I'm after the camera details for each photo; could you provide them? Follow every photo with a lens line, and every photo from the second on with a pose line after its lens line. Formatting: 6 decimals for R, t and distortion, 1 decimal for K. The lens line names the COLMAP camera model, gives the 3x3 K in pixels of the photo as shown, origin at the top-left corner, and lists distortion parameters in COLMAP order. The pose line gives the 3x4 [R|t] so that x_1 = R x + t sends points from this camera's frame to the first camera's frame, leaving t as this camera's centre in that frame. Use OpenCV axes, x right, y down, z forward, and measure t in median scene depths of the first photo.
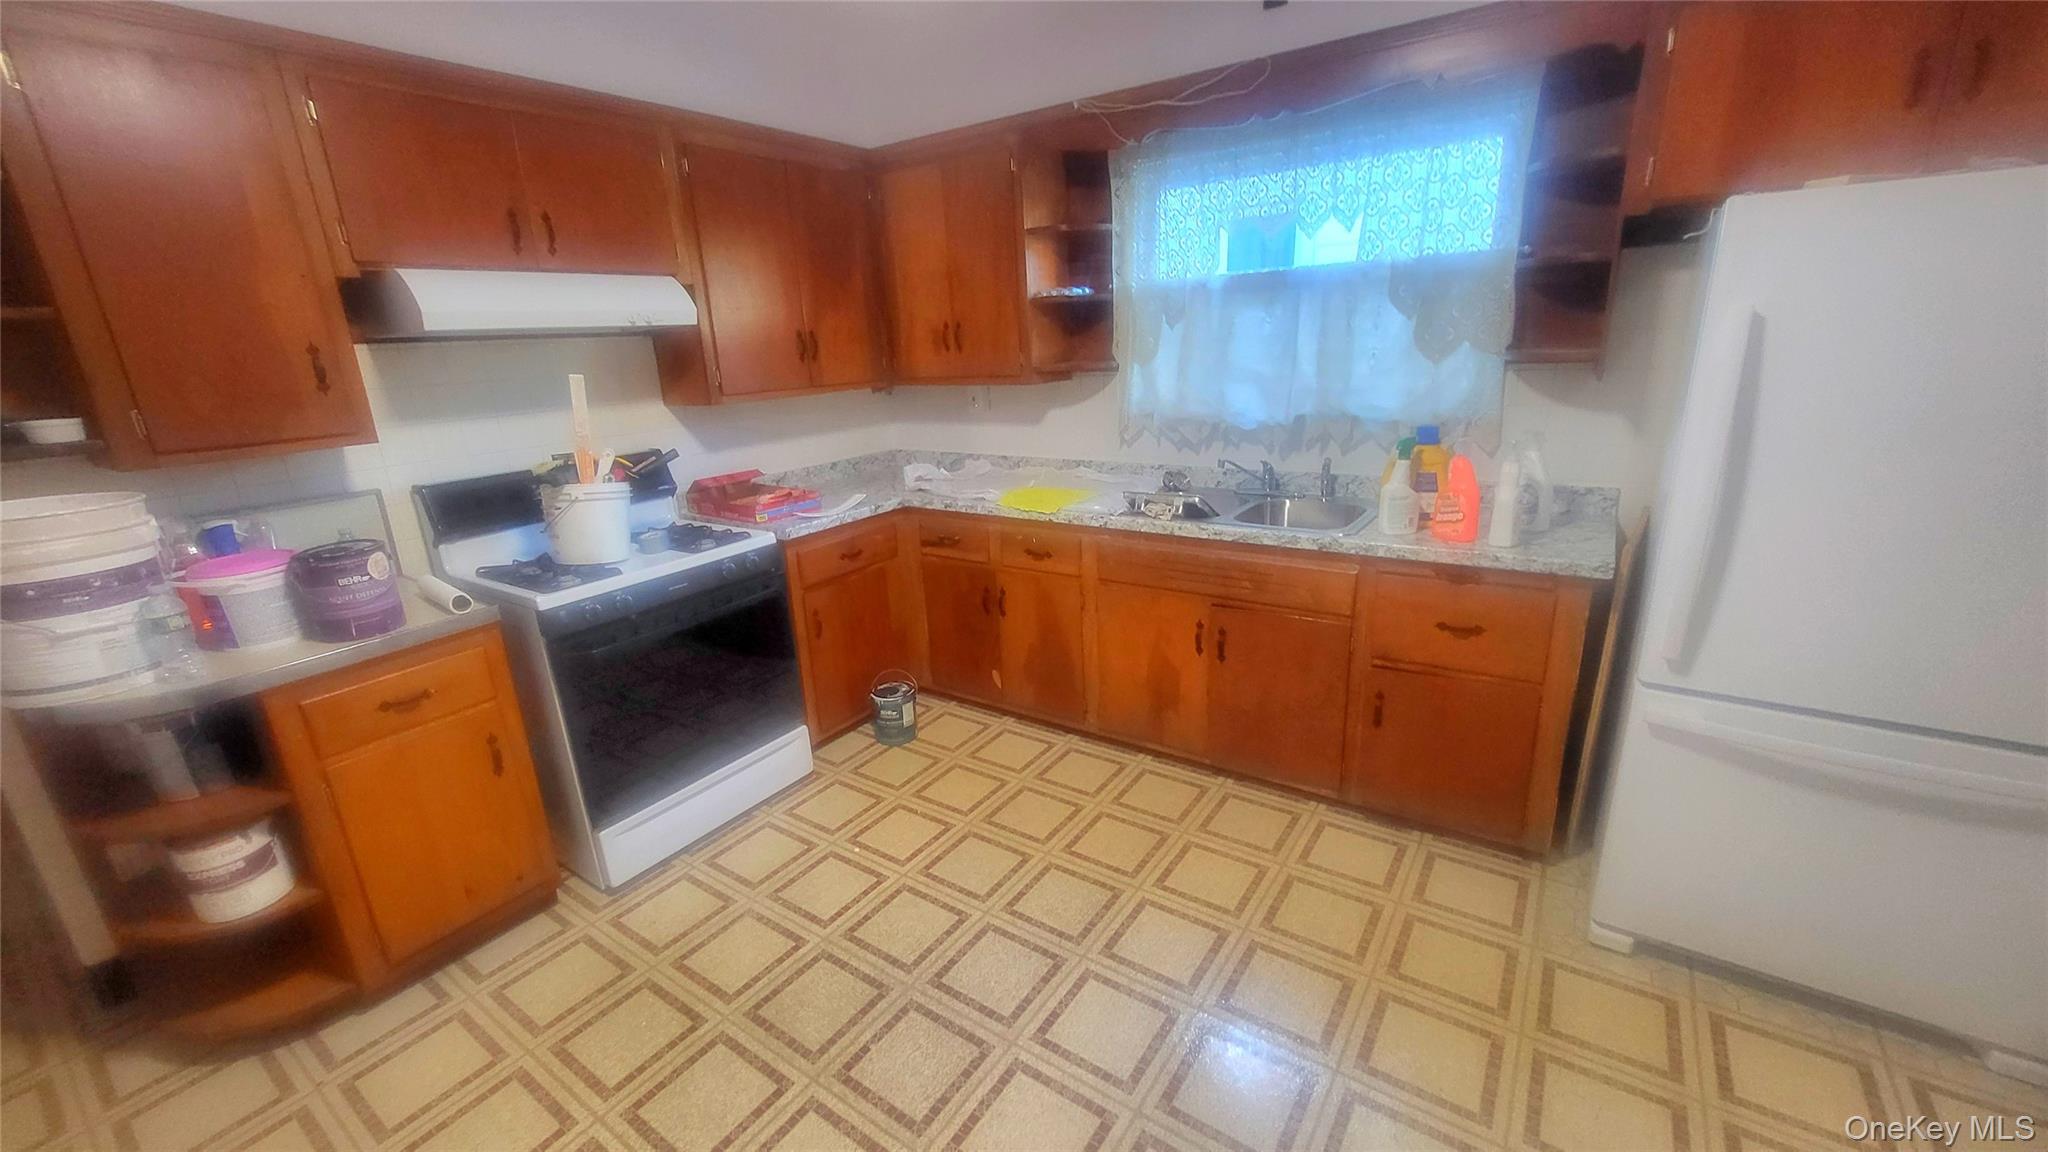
lens RADIAL K [[806.1, 0, 1020.7], [0, 806.1, 574.9], [0, 0, 1]] dist [0.000507, 0.000018]
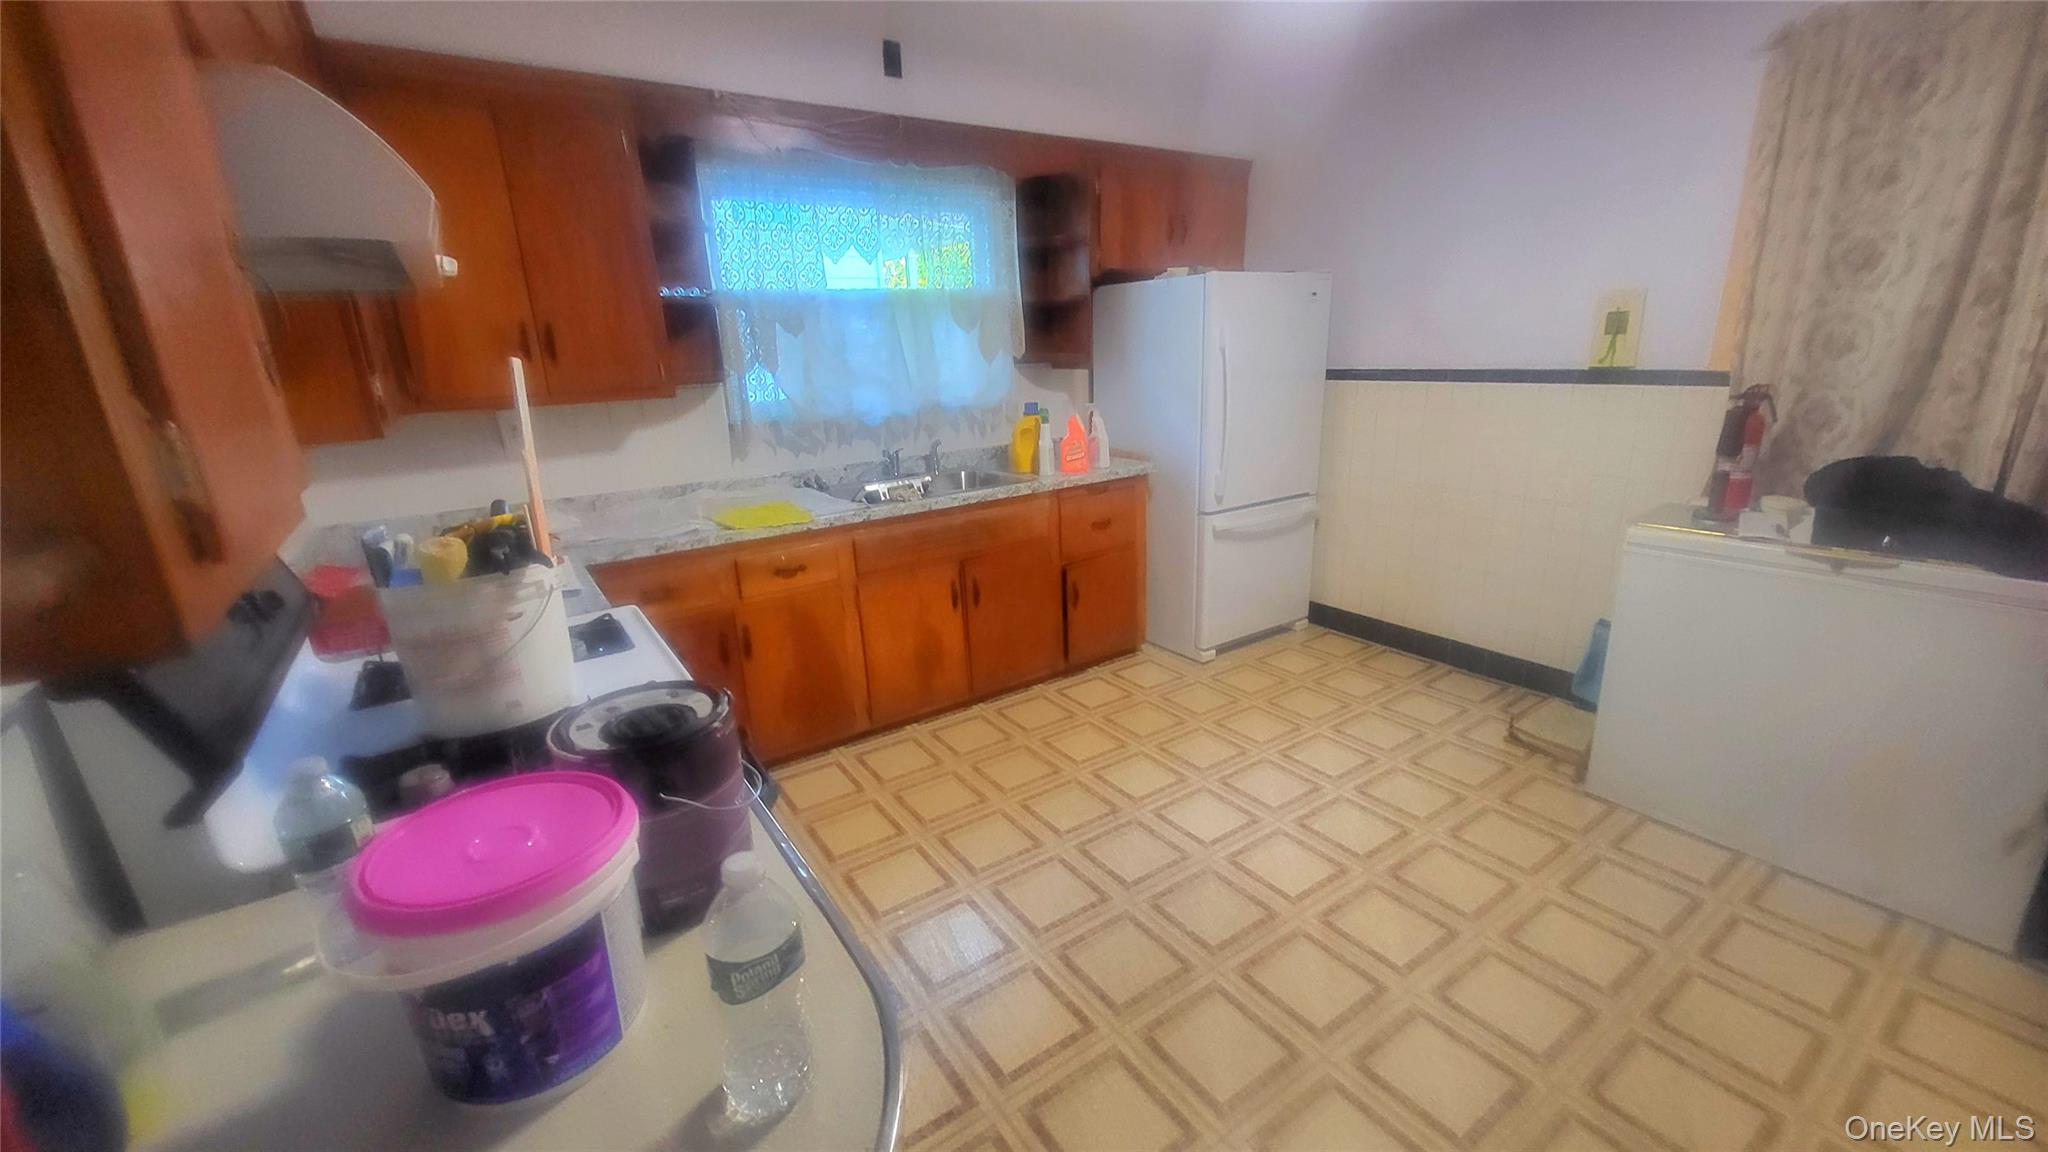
lens RADIAL K [[806.1, 0, 1019.9], [0, 806.1, 577.3], [0, 0, 1]] dist [0.000507, 0.000018]
pose [[0.356534, -0.232182, 0.904972, -0.799118], [0.286957, 0.949022, 0.130430, -0.070832], [-0.889122, 0.213186, 0.404985, 0.434963]]
